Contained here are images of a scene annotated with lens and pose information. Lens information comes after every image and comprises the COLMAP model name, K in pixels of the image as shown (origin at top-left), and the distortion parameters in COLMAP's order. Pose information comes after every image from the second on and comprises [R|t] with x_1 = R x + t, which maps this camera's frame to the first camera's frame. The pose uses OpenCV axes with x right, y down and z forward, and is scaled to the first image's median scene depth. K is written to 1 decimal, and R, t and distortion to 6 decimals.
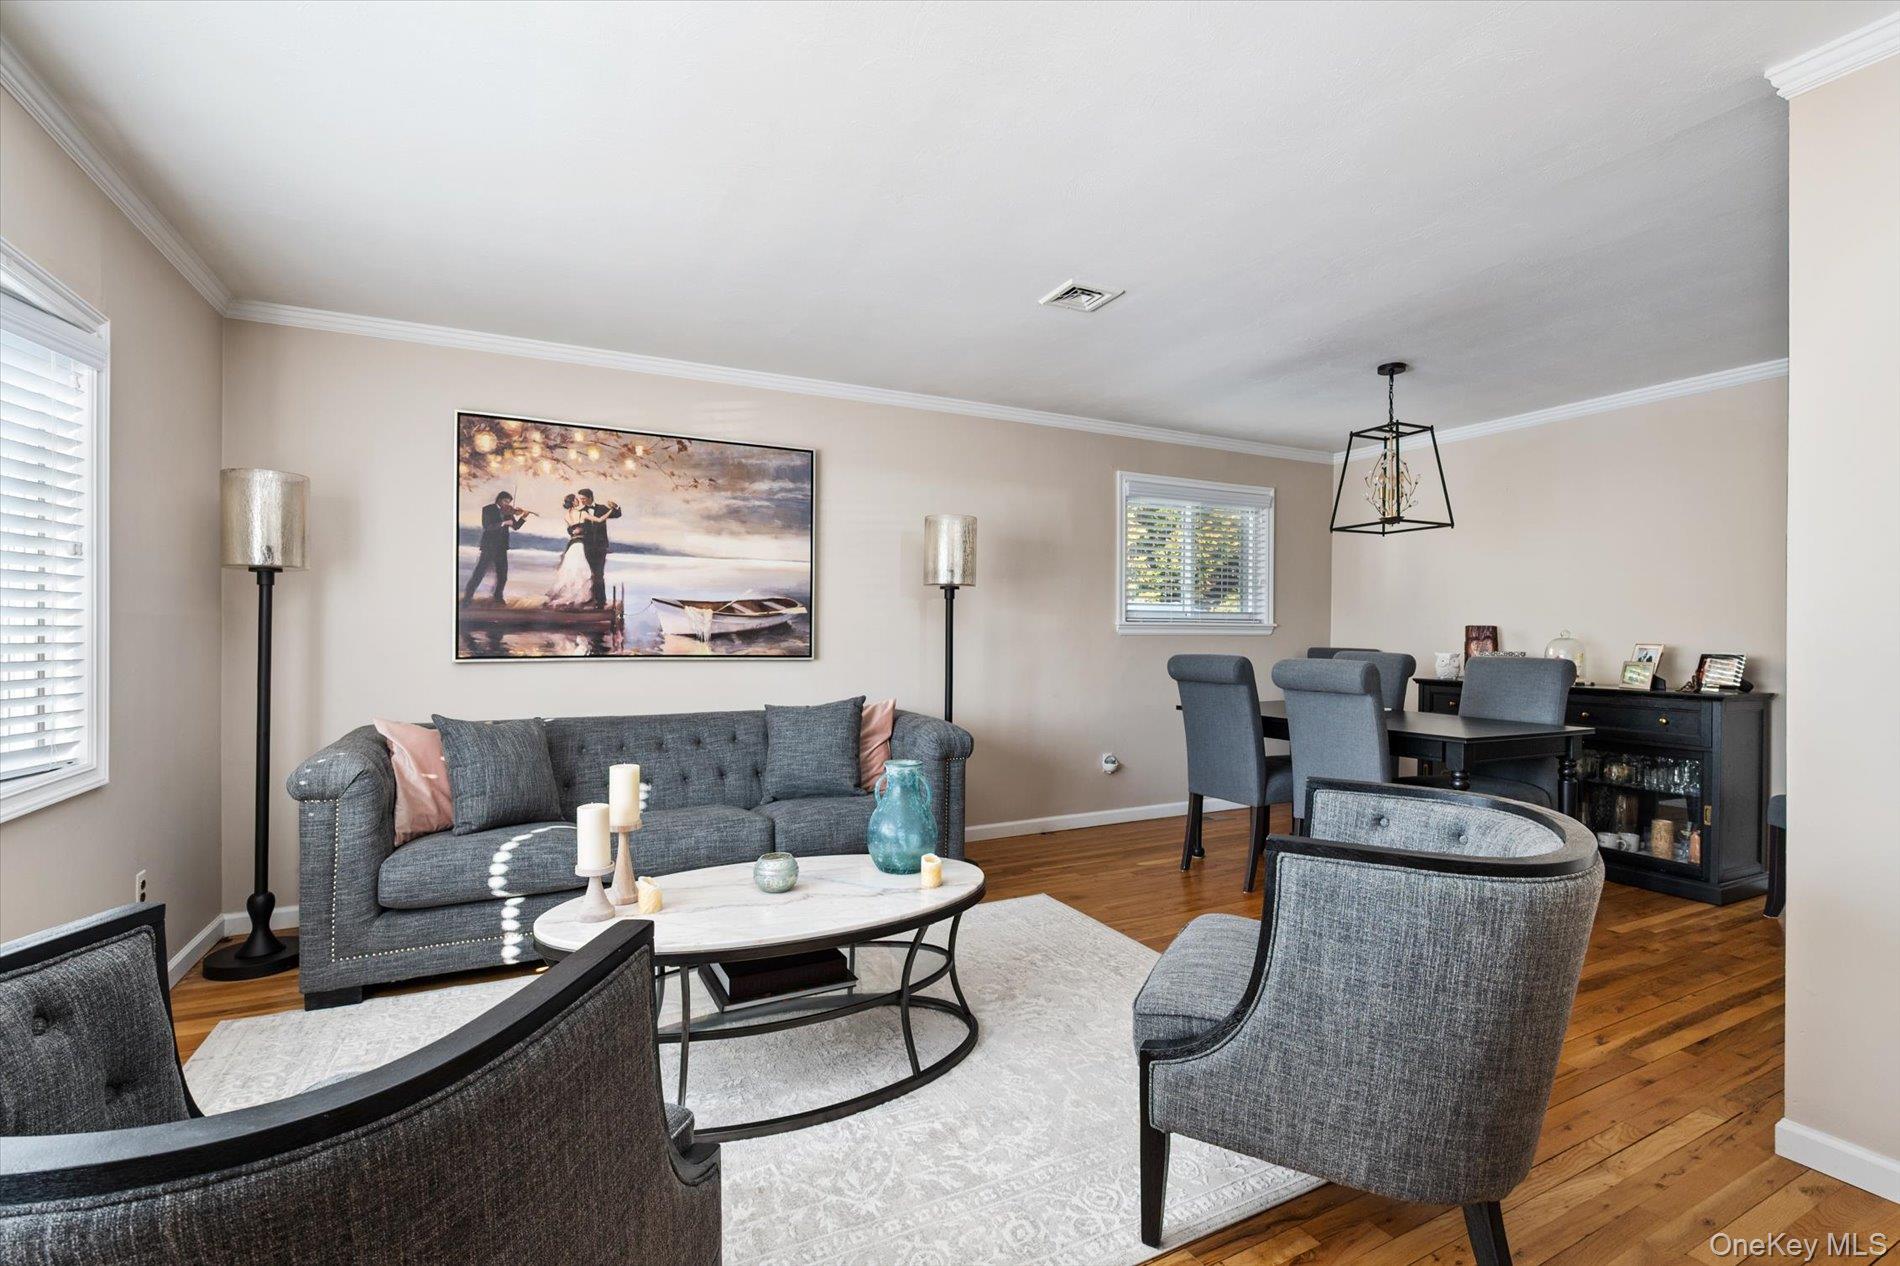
lens RADIAL K [[851.6, 0, 958.8], [0, 851.6, 635.4], [0, 0, 1]] dist [0.003716, -0.000384]
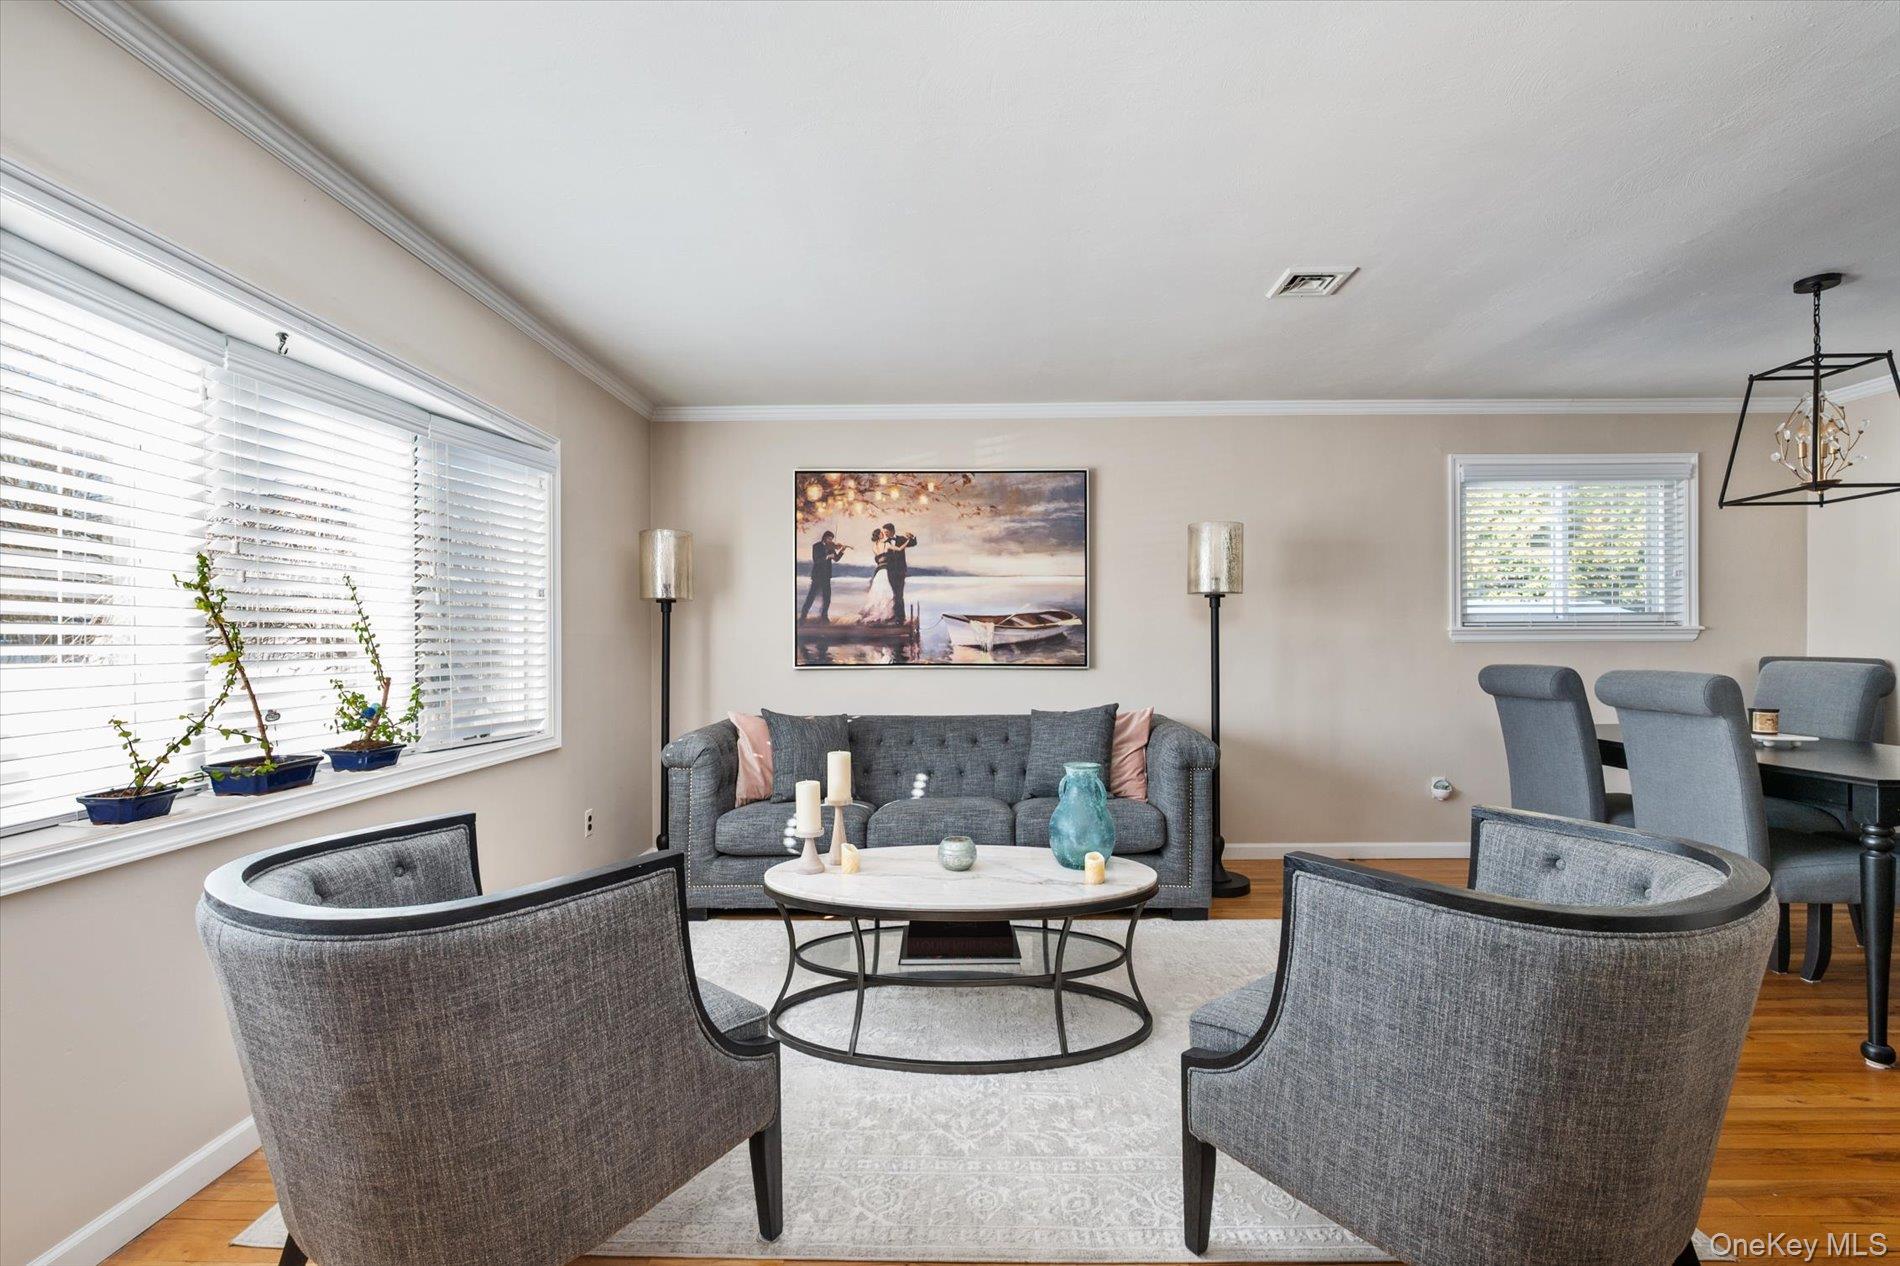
lens RADIAL K [[851.6, 0, 961.9], [0, 851.6, 640.8], [0, 0, 1]] dist [0.003716, -0.000384]
pose [[0.888763, -0.009607, -0.458267, 0.196227], [0.007304, 0.999950, -0.006797, 0.000311], [0.458309, 0.002694, 0.888789, -0.008543]]
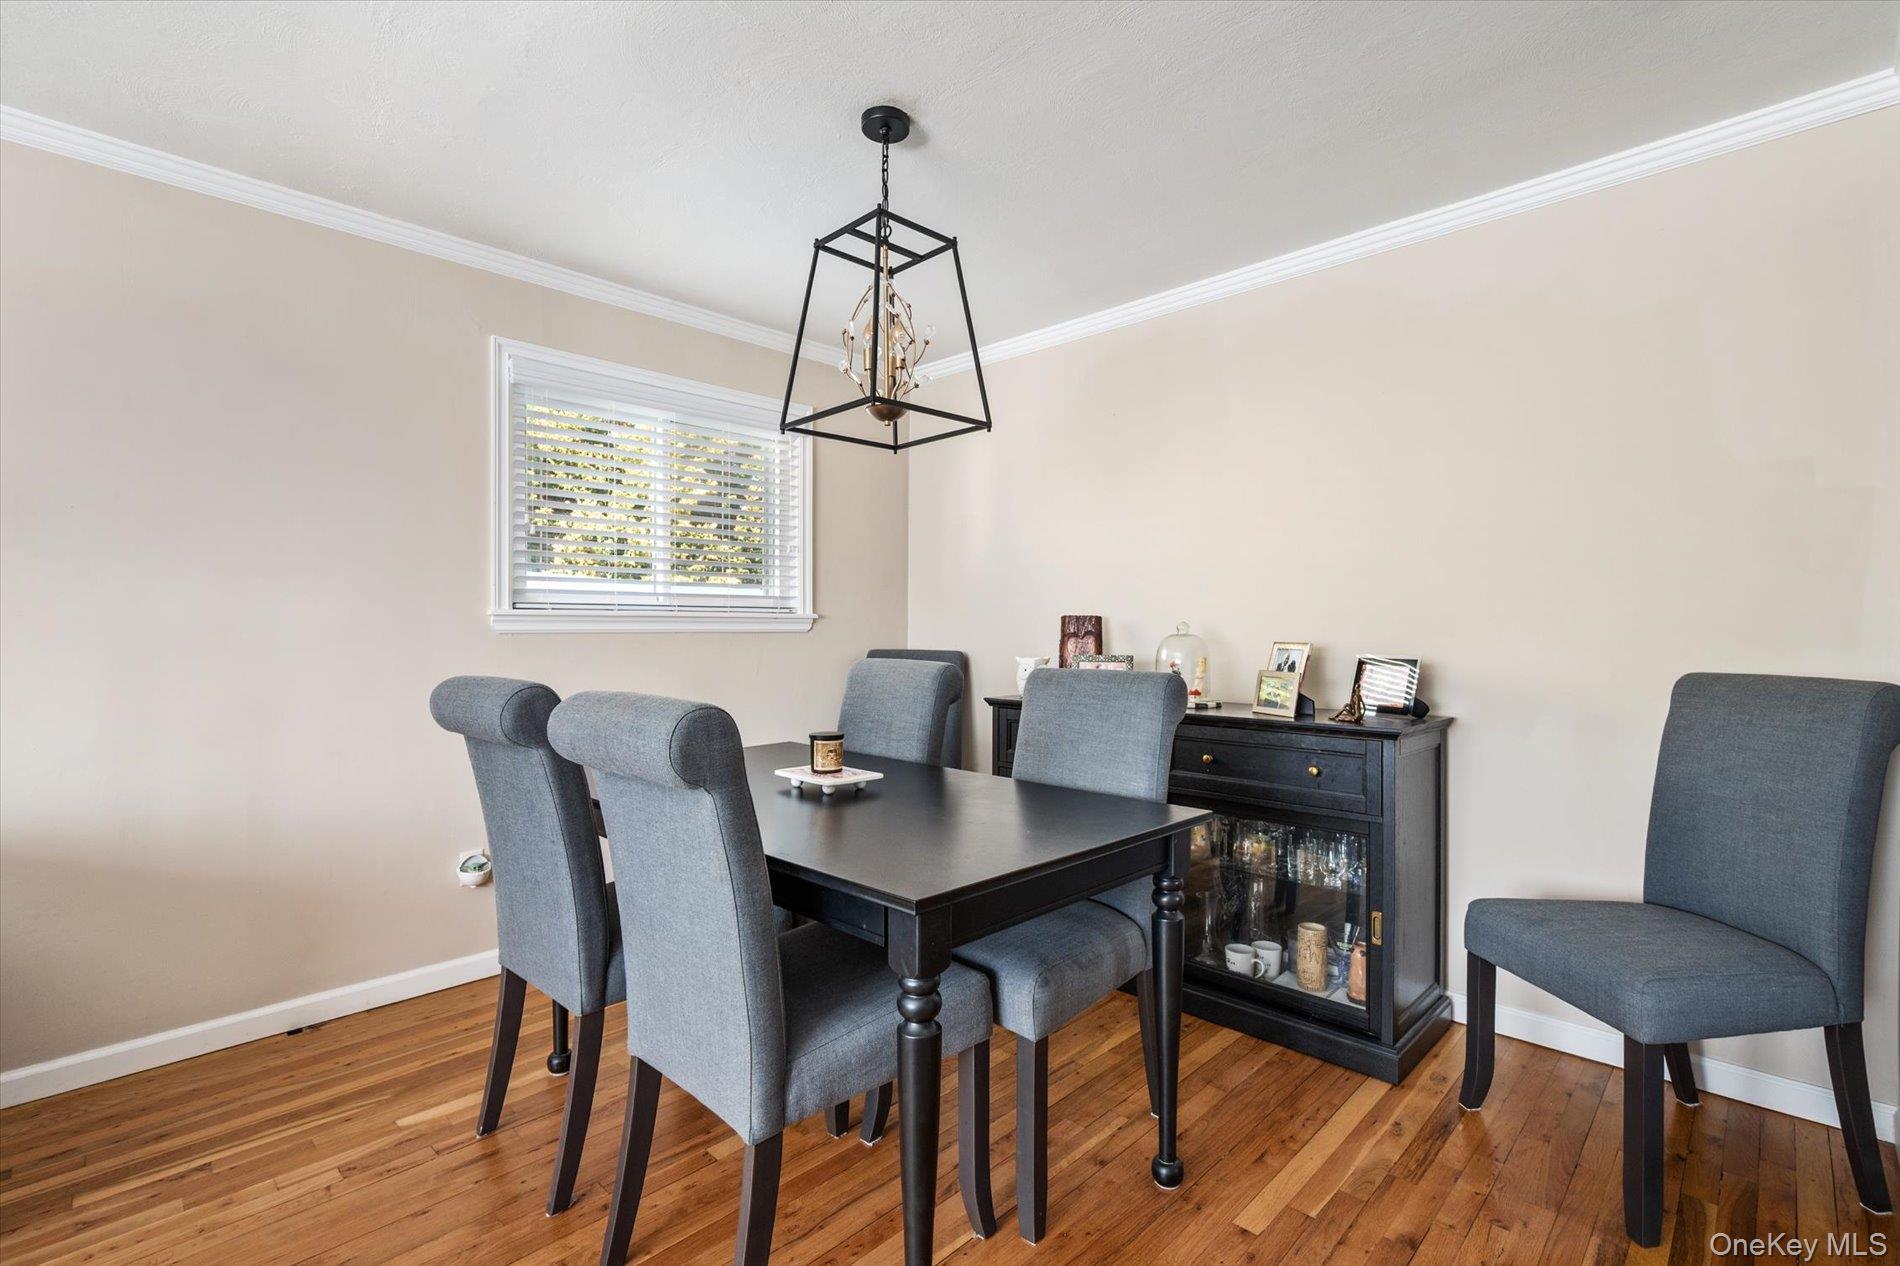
lens RADIAL K [[851.6, 0, 958.6], [0, 851.6, 628.0], [0, 0, 1]] dist [0.003716, -0.000384]
pose [[0.948424, -0.005742, 0.316954, 0.412386], [0.006560, 0.999977, -0.001512, -0.001682], [-0.316938, 0.003513, 0.948440, 0.527714]]
